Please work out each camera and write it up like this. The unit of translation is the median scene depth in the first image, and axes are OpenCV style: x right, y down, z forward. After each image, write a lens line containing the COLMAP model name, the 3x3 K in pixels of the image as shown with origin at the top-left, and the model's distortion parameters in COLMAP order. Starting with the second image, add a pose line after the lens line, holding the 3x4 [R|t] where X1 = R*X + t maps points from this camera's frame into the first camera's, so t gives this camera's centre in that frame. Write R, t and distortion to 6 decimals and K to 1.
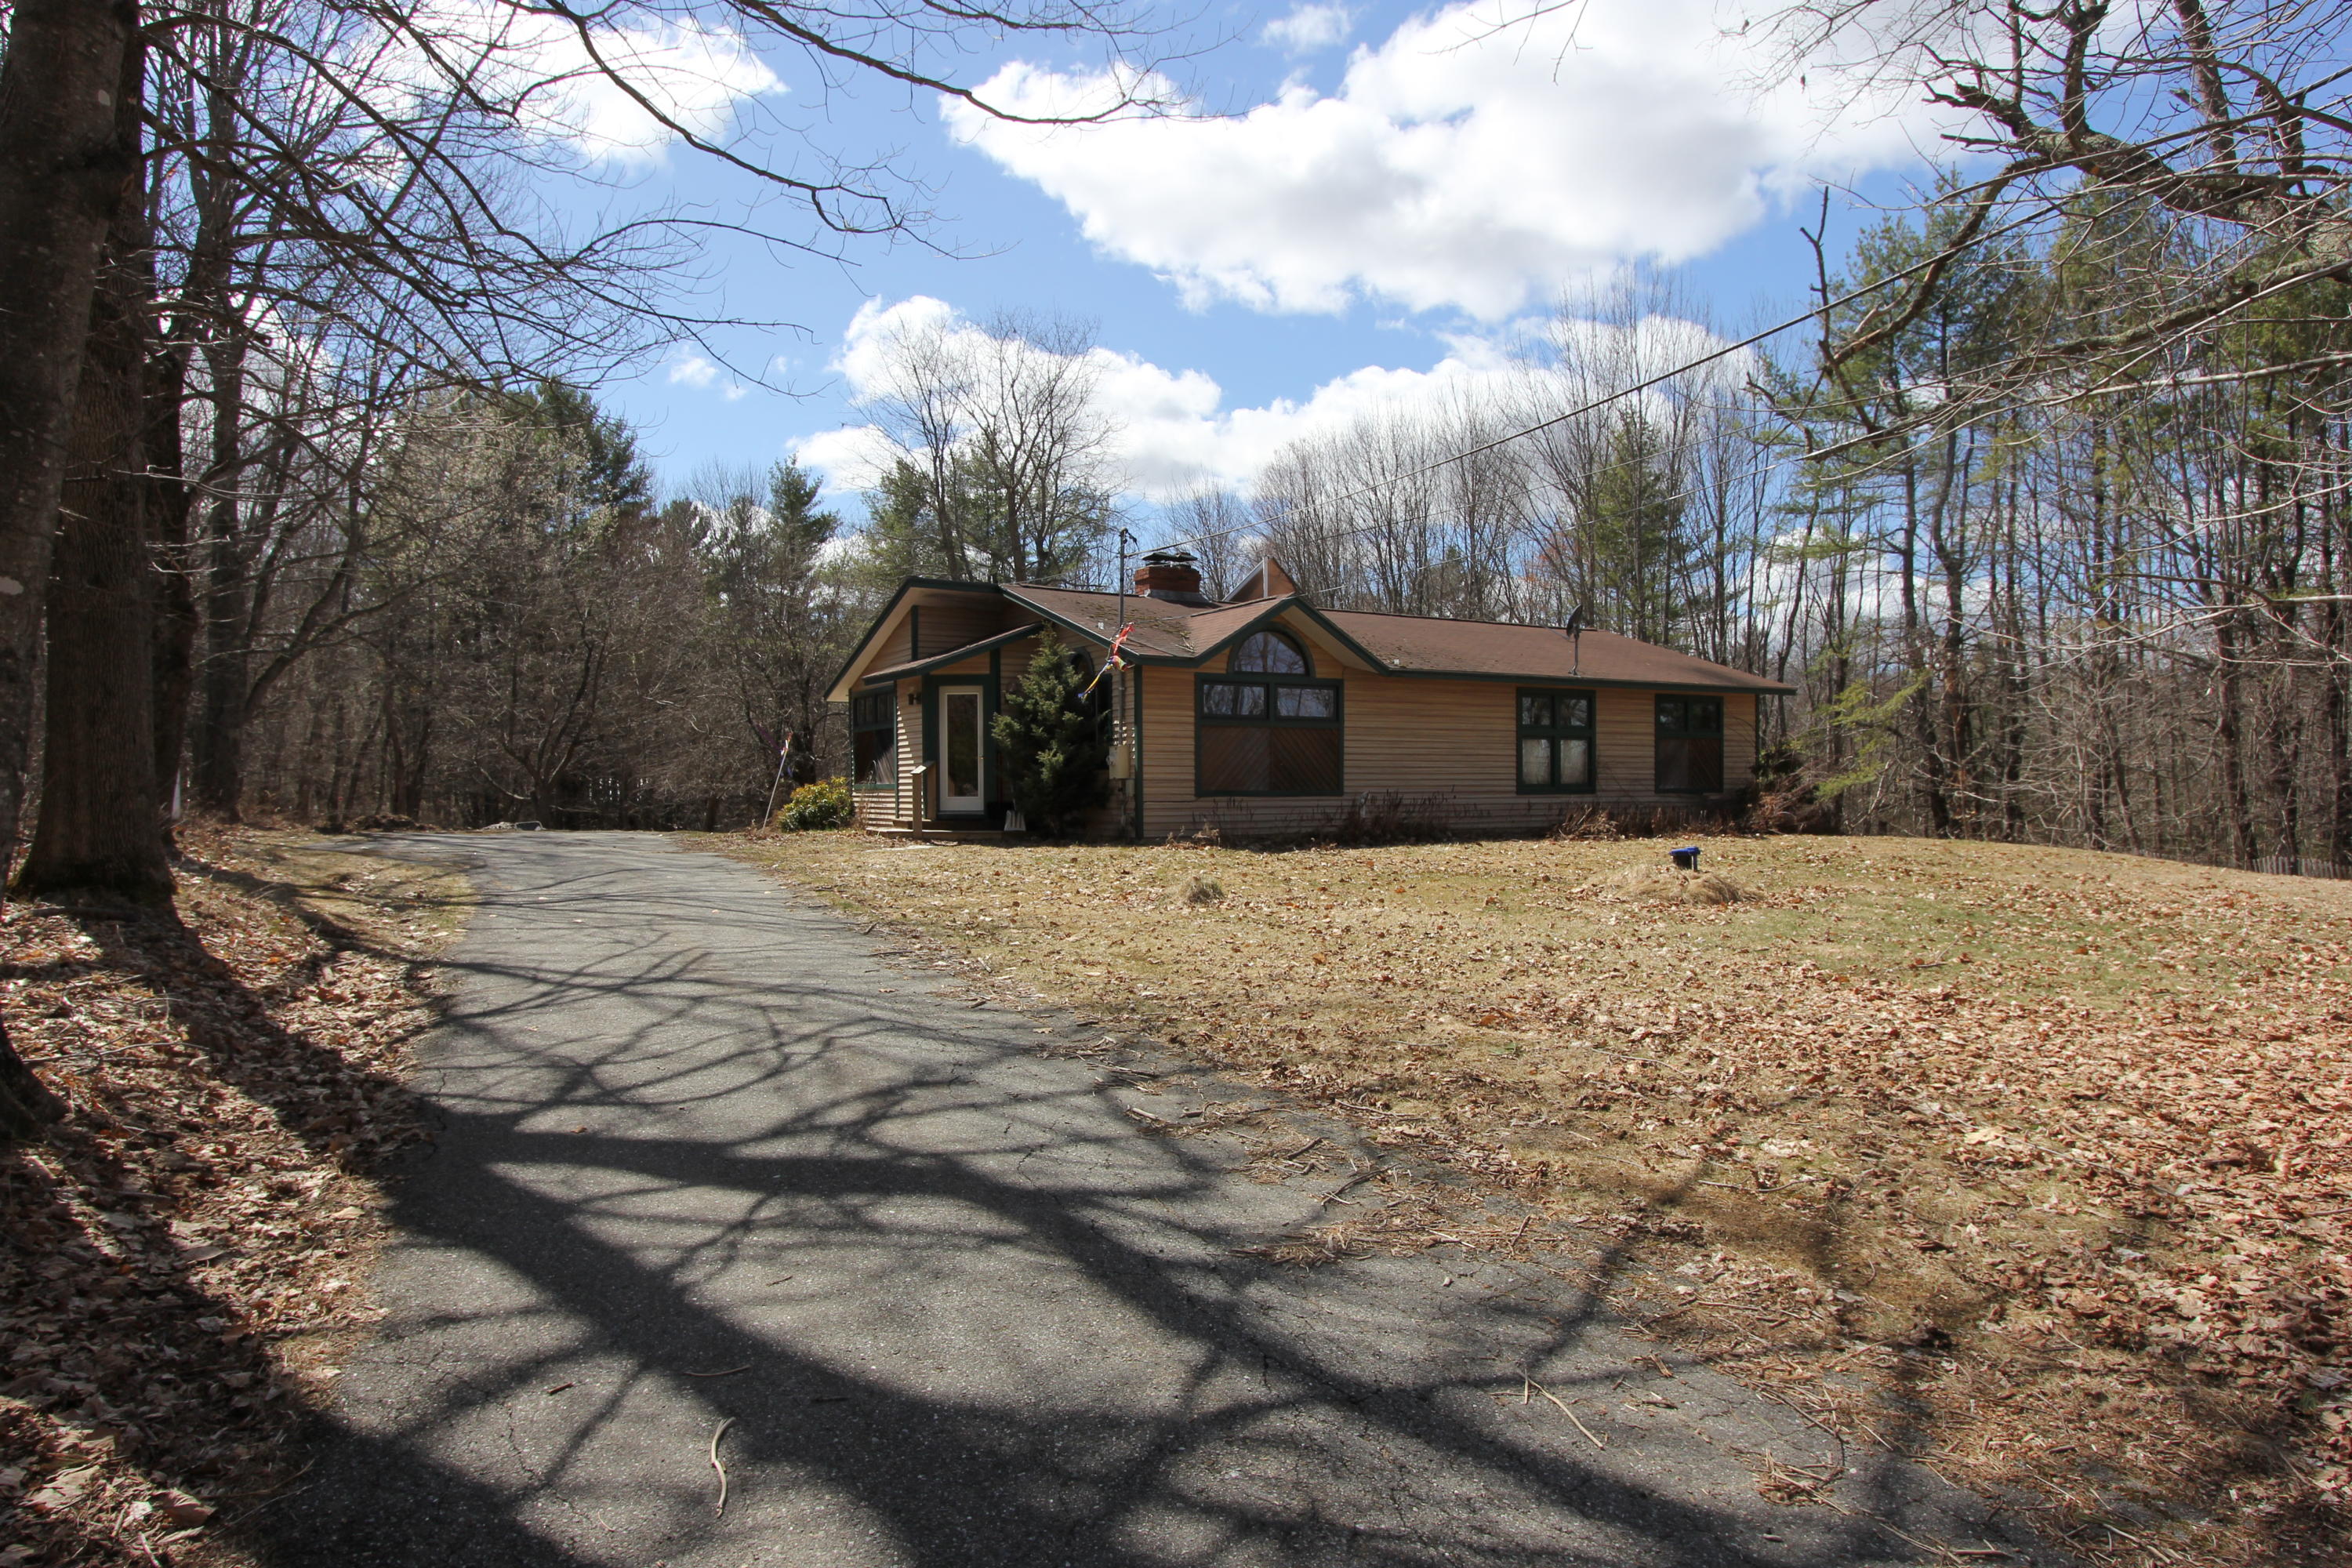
lens RADIAL K [[1402.5, 0, 1183.1], [0, 1402.5, 784.3], [0, 0, 1]] dist [-0.002583, 0.000126]
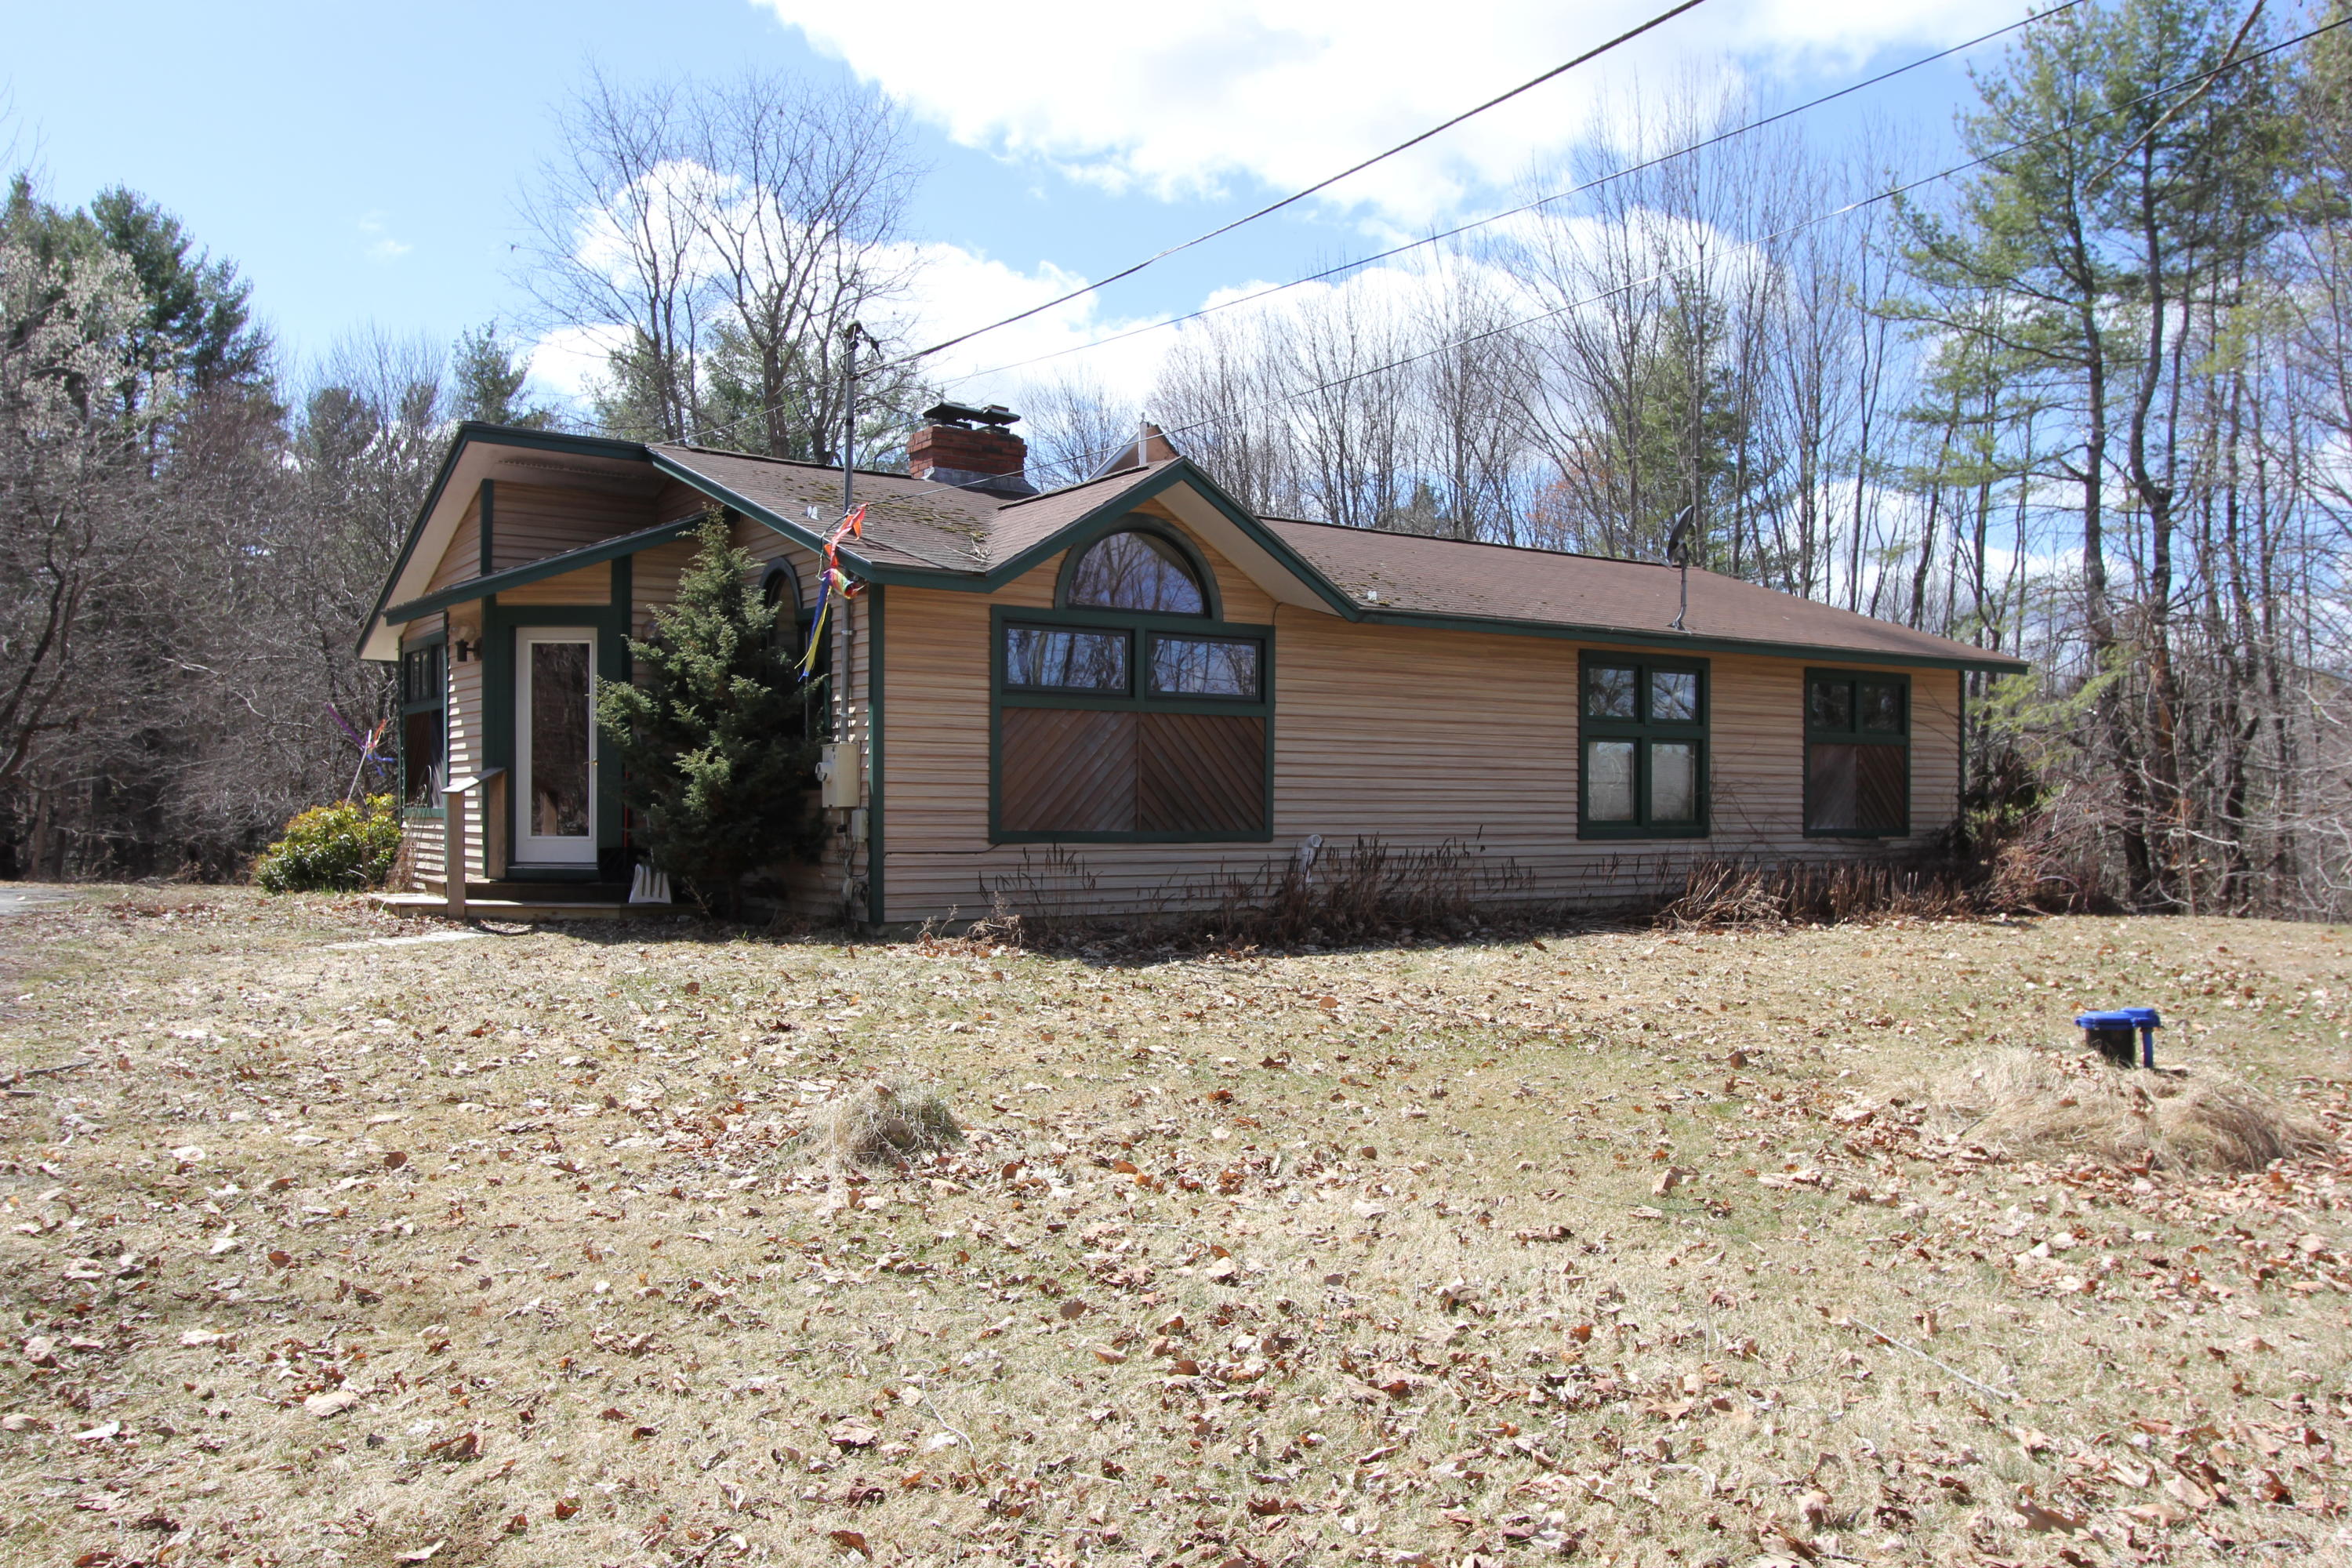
lens RADIAL K [[1878.1, 0, 1173.2], [0, 1878.1, 786.2], [0, 0, 1]] dist [-0.008347, -0.001673]
pose [[0.998080, 0.010958, 0.060968, 0.030462], [-0.010455, 0.999909, -0.008562, -0.006245], [-0.061056, 0.007908, 0.998103, 0.268224]]
